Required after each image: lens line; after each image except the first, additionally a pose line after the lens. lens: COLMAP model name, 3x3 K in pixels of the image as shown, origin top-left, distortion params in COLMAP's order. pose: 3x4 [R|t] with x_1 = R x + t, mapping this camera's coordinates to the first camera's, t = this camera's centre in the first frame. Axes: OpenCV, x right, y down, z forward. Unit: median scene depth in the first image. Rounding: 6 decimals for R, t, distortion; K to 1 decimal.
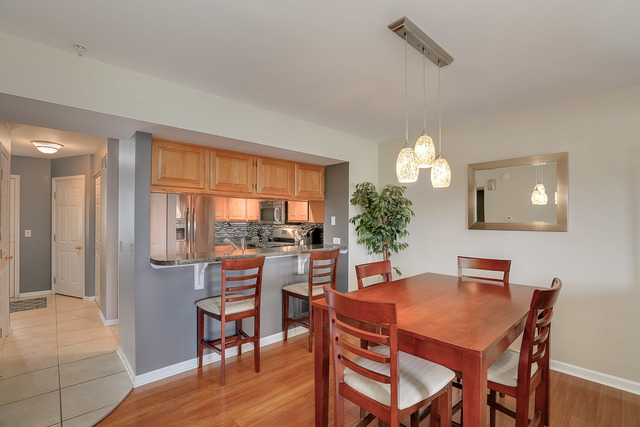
lens RADIAL K [[295.1, 0, 319.4], [0, 295.1, 221.7], [0, 0, 1]] dist [-0.049735, 0.016310]
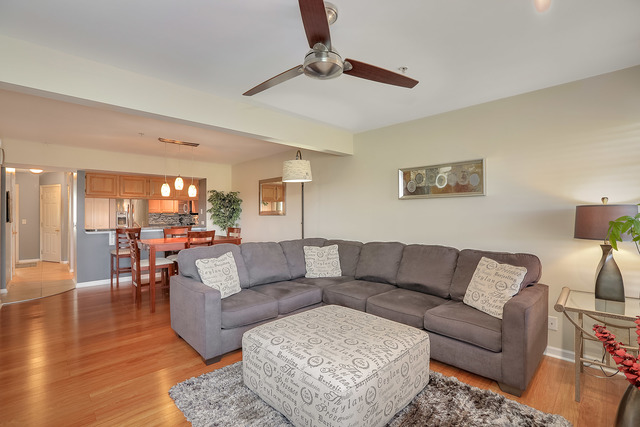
lens RADIAL K [[295.1, 0, 318.8], [0, 295.1, 214.4], [0, 0, 1]] dist [-0.050883, 0.017189]
pose [[0.999802, -0.006528, 0.018816, 0.737370], [0.006579, 0.999975, -0.002667, 0.023017], [-0.018799, 0.002790, 0.999819, -0.776467]]
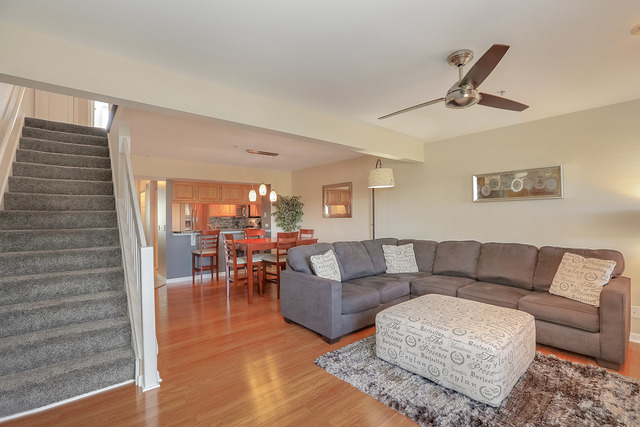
lens RADIAL K [[295.1, 0, 318.8], [0, 295.1, 214.4], [0, 0, 1]] dist [-0.050883, 0.017189]
pose [[0.998737, -0.013813, -0.048316, 0.498841], [0.013206, 0.999830, -0.012861, 0.023102], [0.048486, 0.012206, 0.998749, -0.904953]]
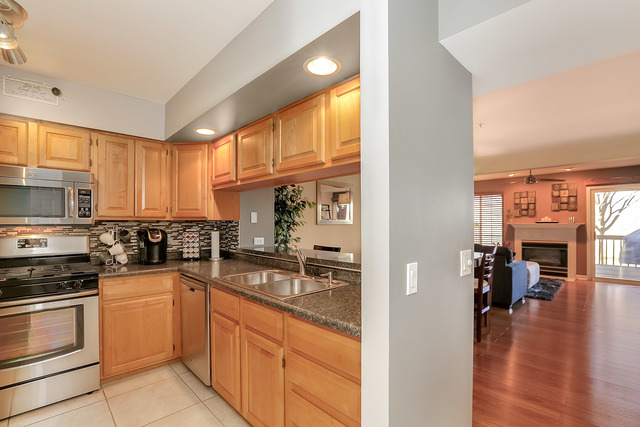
lens RADIAL K [[295.1, 0, 319.4], [0, 295.1, 221.7], [0, 0, 1]] dist [-0.049735, 0.016310]
pose [[-0.015426, -0.000500, 0.999881, -0.817583], [0.005904, 0.999982, 0.000591, 0.009371], [-0.999864, 0.005912, -0.015423, 0.863622]]
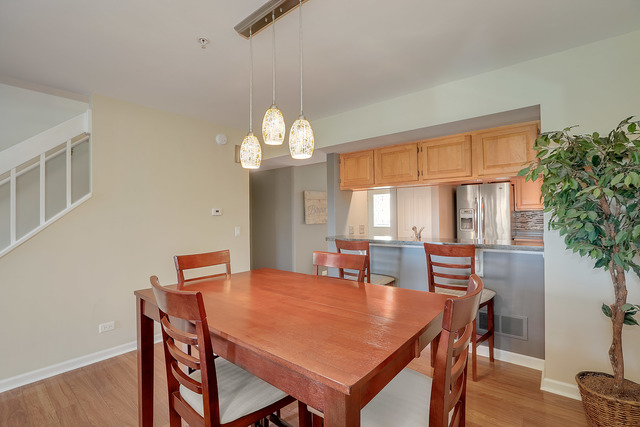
lens RADIAL K [[295.1, 0, 318.8], [0, 295.1, 214.4], [0, 0, 1]] dist [-0.050883, 0.017189]
pose [[0.133649, -0.008397, -0.990993, 0.610779], [0.007698, 0.999943, -0.007435, 0.018712], [0.990999, -0.006635, 0.133706, 0.472910]]
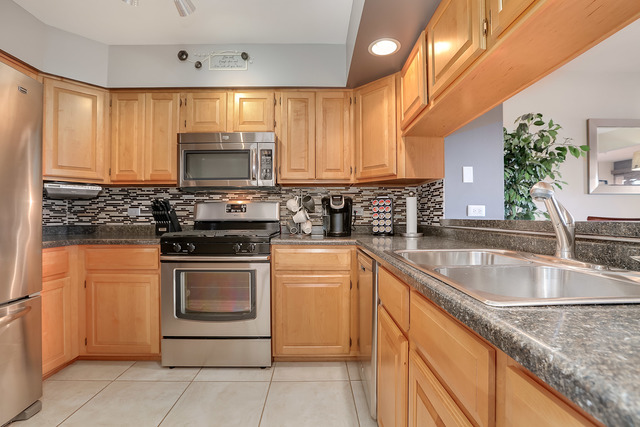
lens RADIAL K [[295.1, 0, 318.8], [0, 295.1, 214.4], [0, 0, 1]] dist [-0.050883, 0.017189]
pose [[0.670383, 0.000875, 0.742015, -0.559942], [0.008132, 0.999931, -0.008526, 0.076047], [-0.741971, 0.011750, 0.670329, 0.879683]]
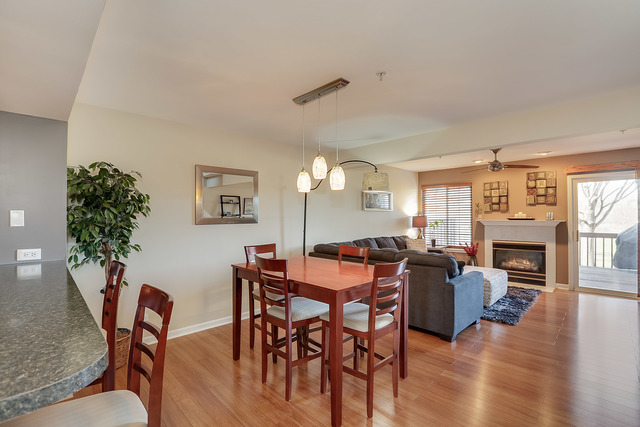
lens RADIAL K [[295.1, 0, 318.8], [0, 295.1, 214.4], [0, 0, 1]] dist [-0.050883, 0.017189]
pose [[-0.021547, 0.003913, 0.999760, -0.501955], [0.008619, 0.999956, -0.003728, -0.003937], [-0.999731, 0.008537, -0.021580, 0.482898]]
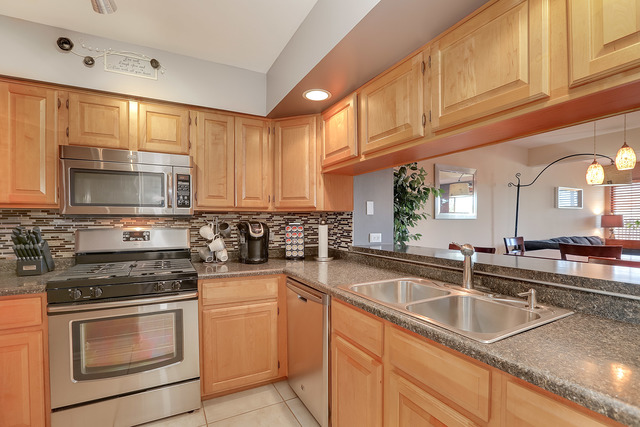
lens RADIAL K [[297.9, 0, 318.2], [0, 297.9, 225.9], [0, 0, 1]] dist [-0.058521, 0.023411]
pose [[0.263611, -0.021747, 0.964384, -0.651186], [0.006850, 0.999763, 0.020672, 0.023097], [-0.964605, 0.001156, 0.263697, 0.975688]]
